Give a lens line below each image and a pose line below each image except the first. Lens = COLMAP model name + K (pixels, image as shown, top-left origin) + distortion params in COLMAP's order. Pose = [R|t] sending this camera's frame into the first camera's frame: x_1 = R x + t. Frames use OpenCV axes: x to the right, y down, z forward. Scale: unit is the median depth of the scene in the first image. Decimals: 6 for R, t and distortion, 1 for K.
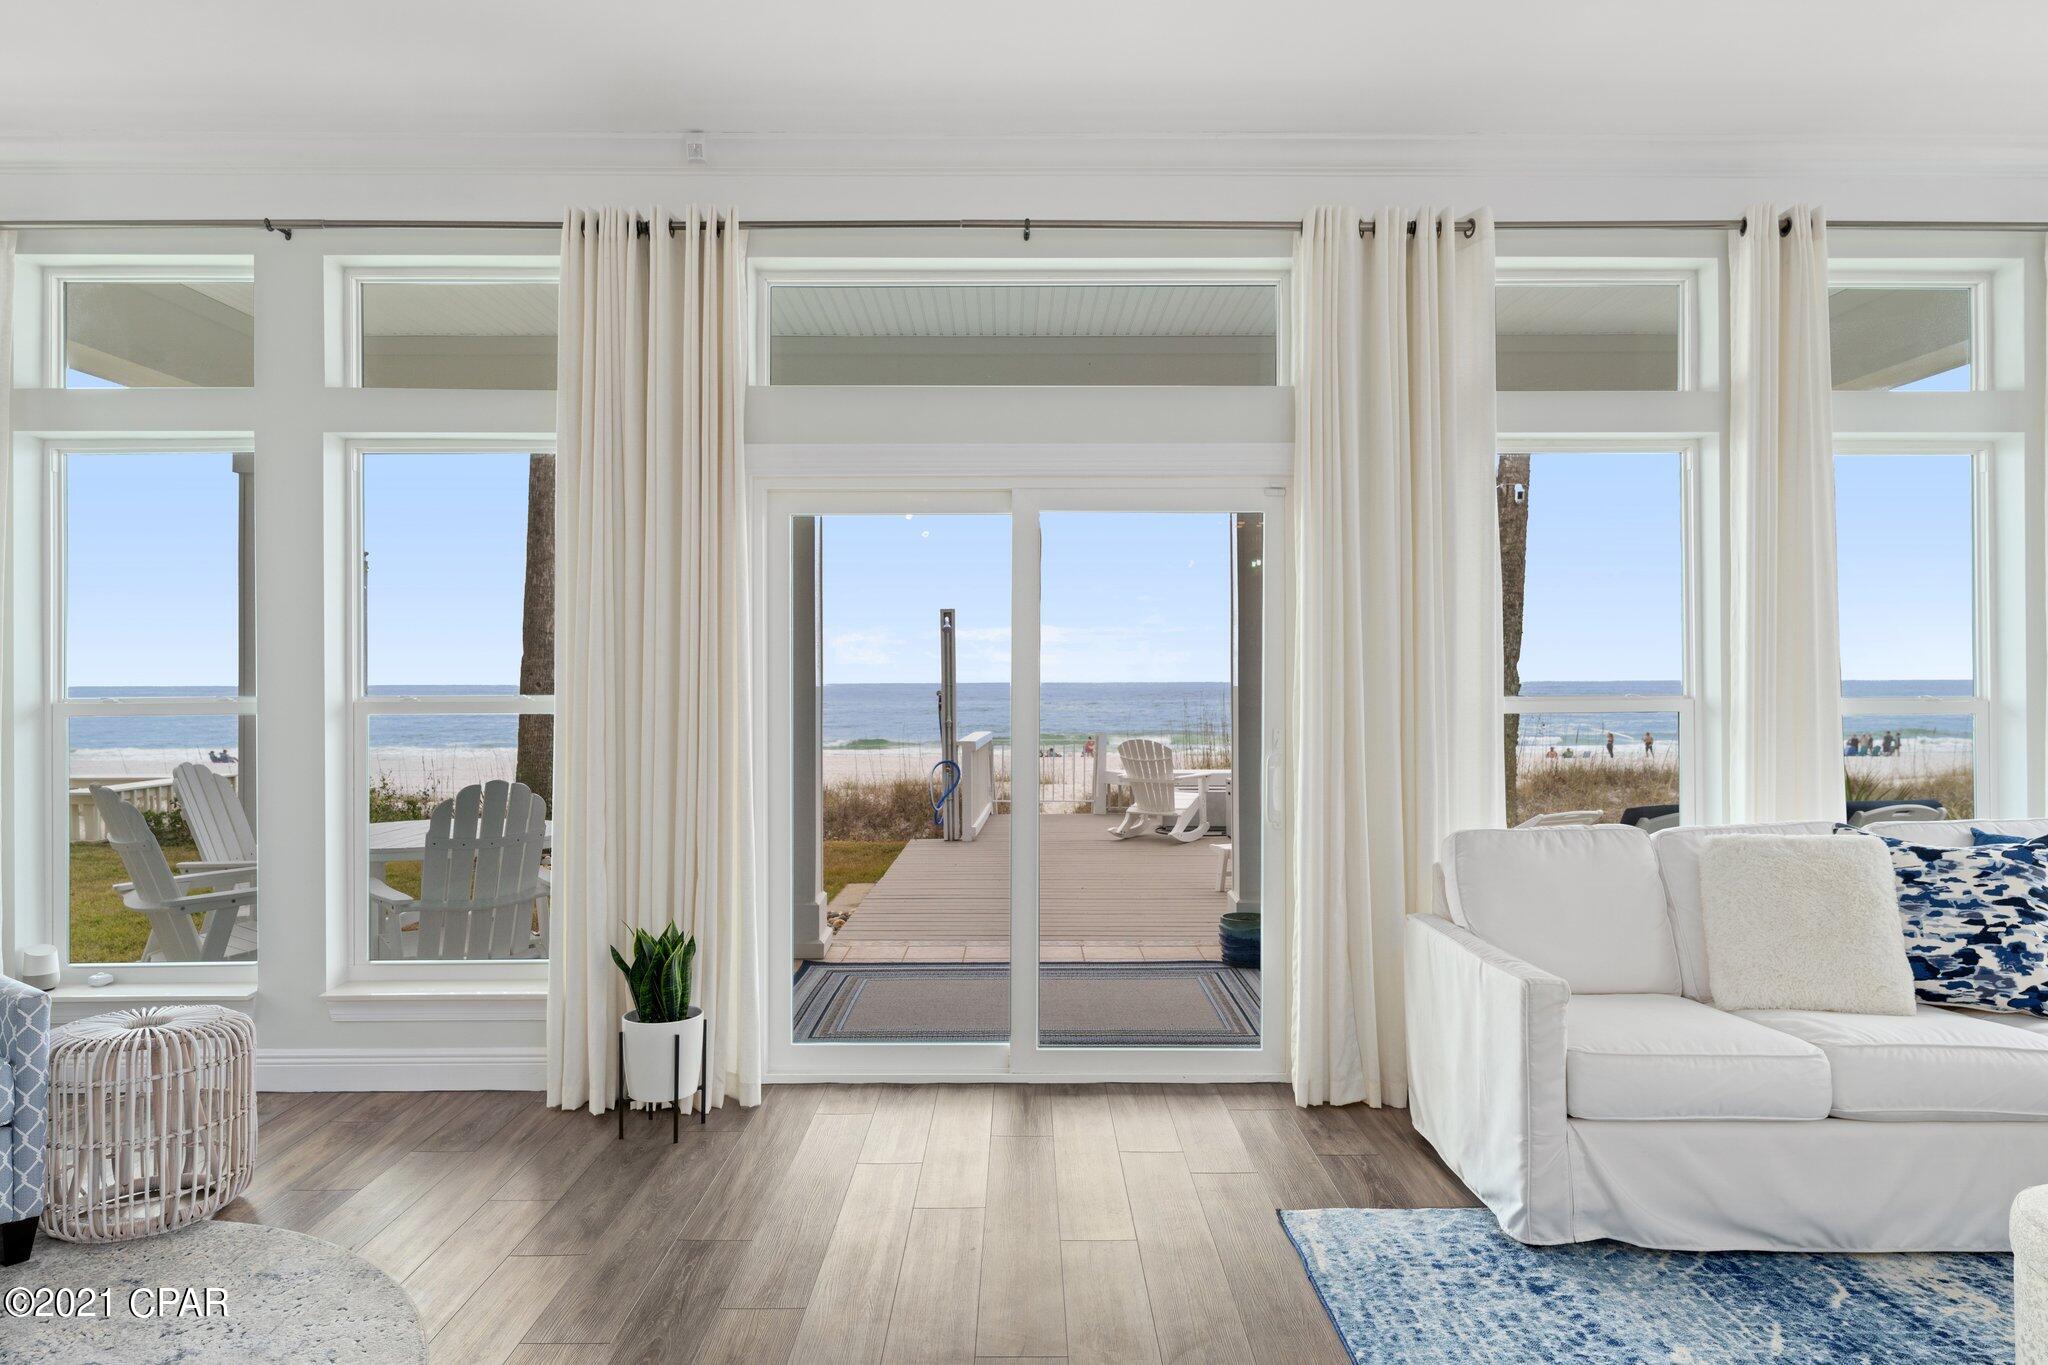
lens RADIAL K [[1283.3, 0, 1025.3], [0, 1283.3, 669.3], [0, 0, 1]] dist [0.002574, 0.000804]
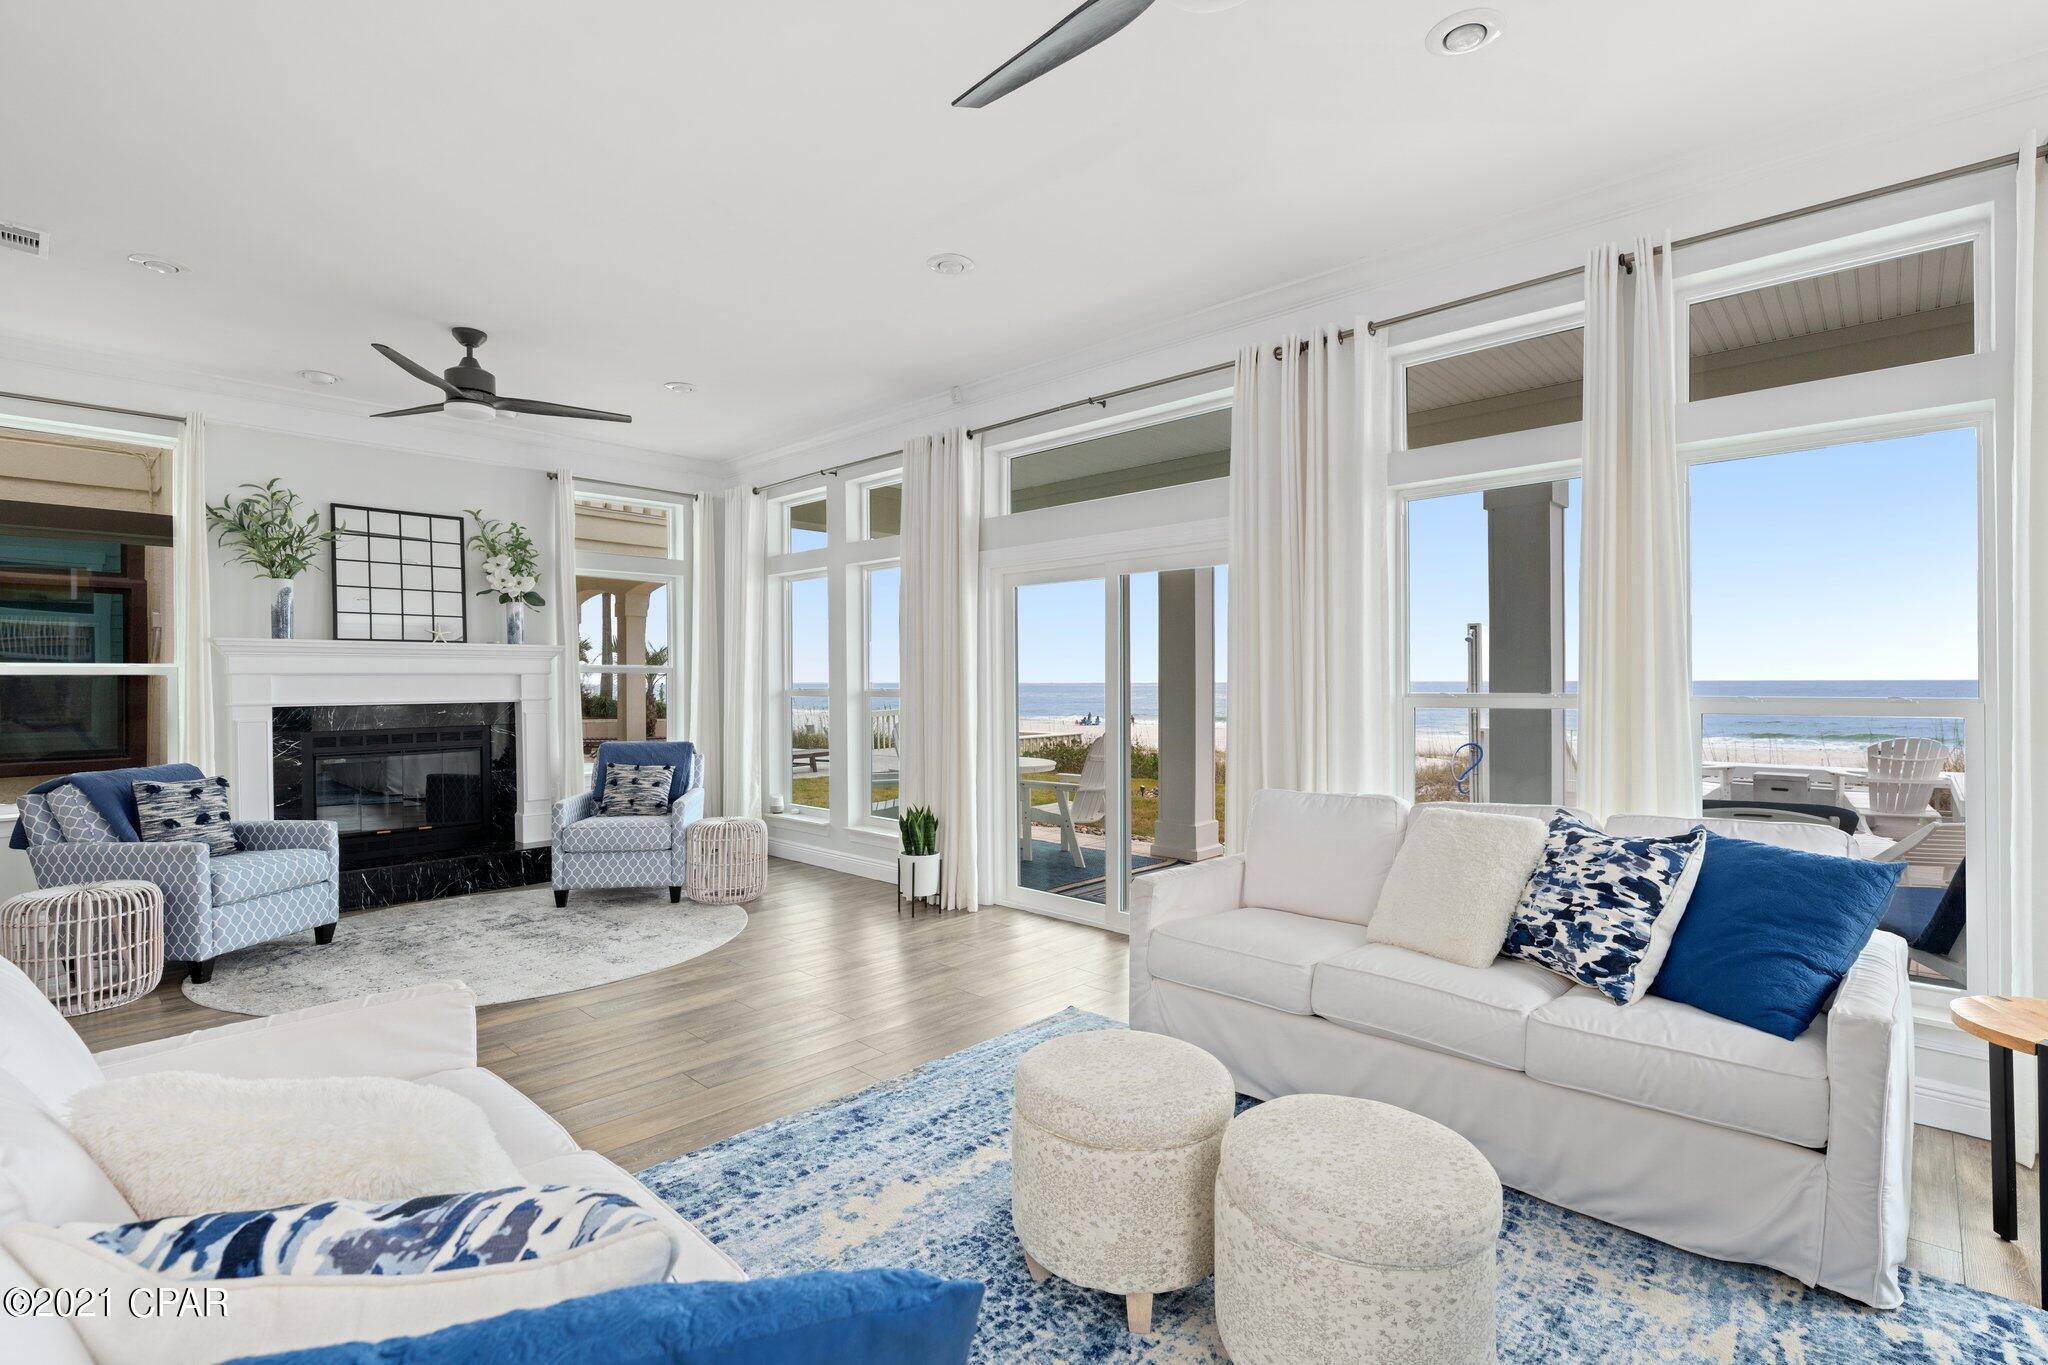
lens RADIAL K [[935.2, 0, 1036.9], [0, 935.2, 680.0], [0, 0, 1]] dist [-0.000254, 0.000015]
pose [[0.729150, -0.000289, -0.684354, 0.880448], [0.007219, 0.999948, 0.007269, -0.001679], [0.684316, -0.010240, 0.729114, 0.096379]]
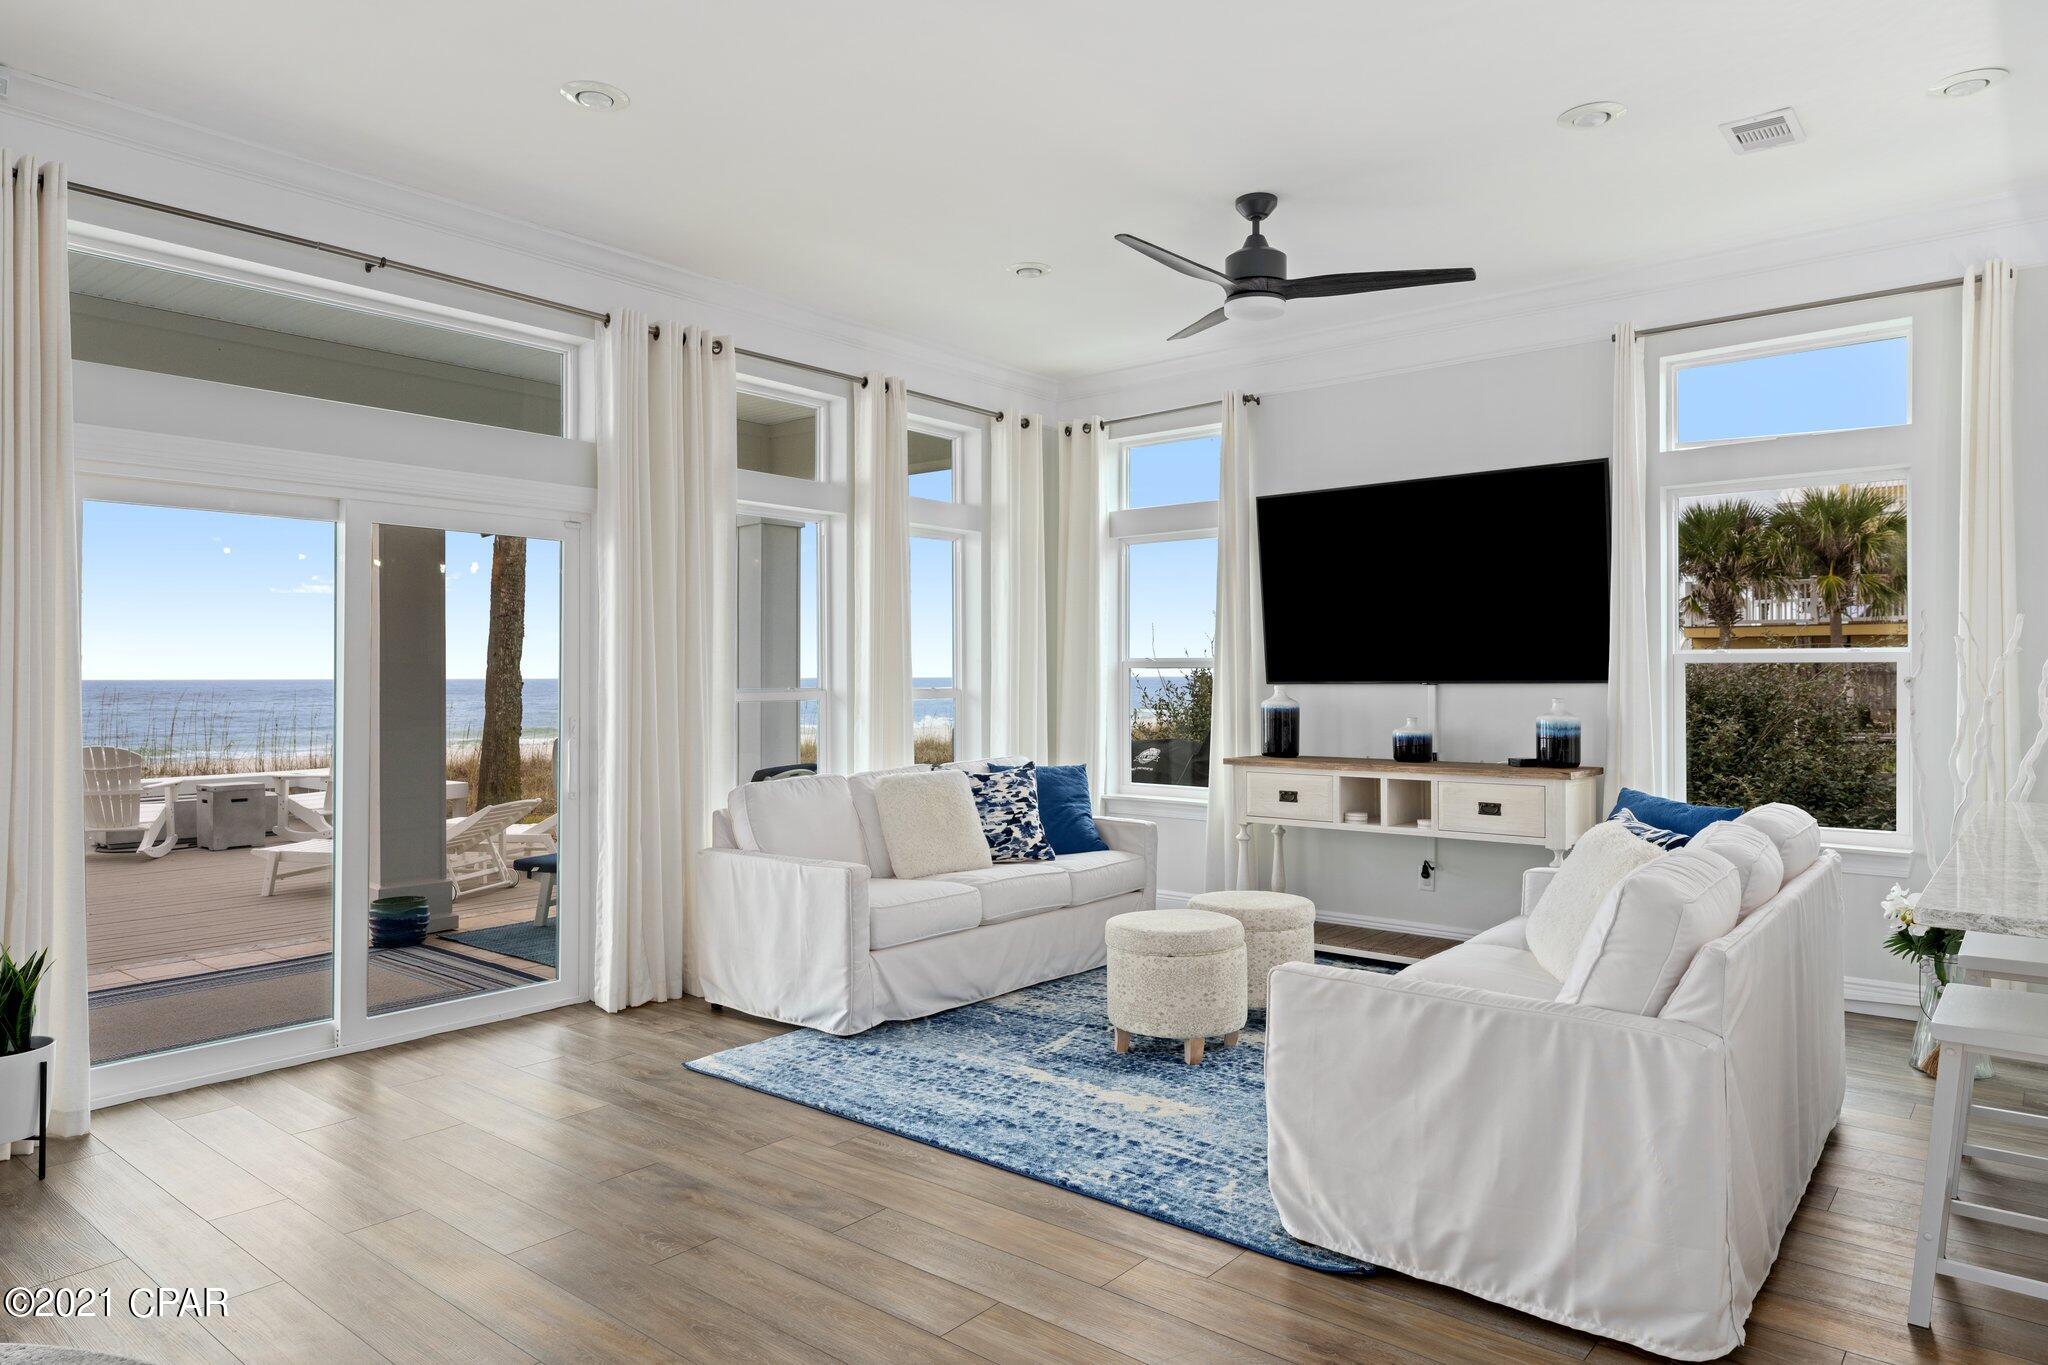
lens RADIAL K [[1245.1, 0, 1024.3], [0, 1245.1, 676.4], [0, 0, 1]] dist [0.001094, 0.000657]
pose [[0.643208, 0.000927, 0.765691, -0.531120], [-0.005584, 0.999978, 0.003480, 0.000125], [-0.765671, -0.006514, 0.643199, -0.121195]]
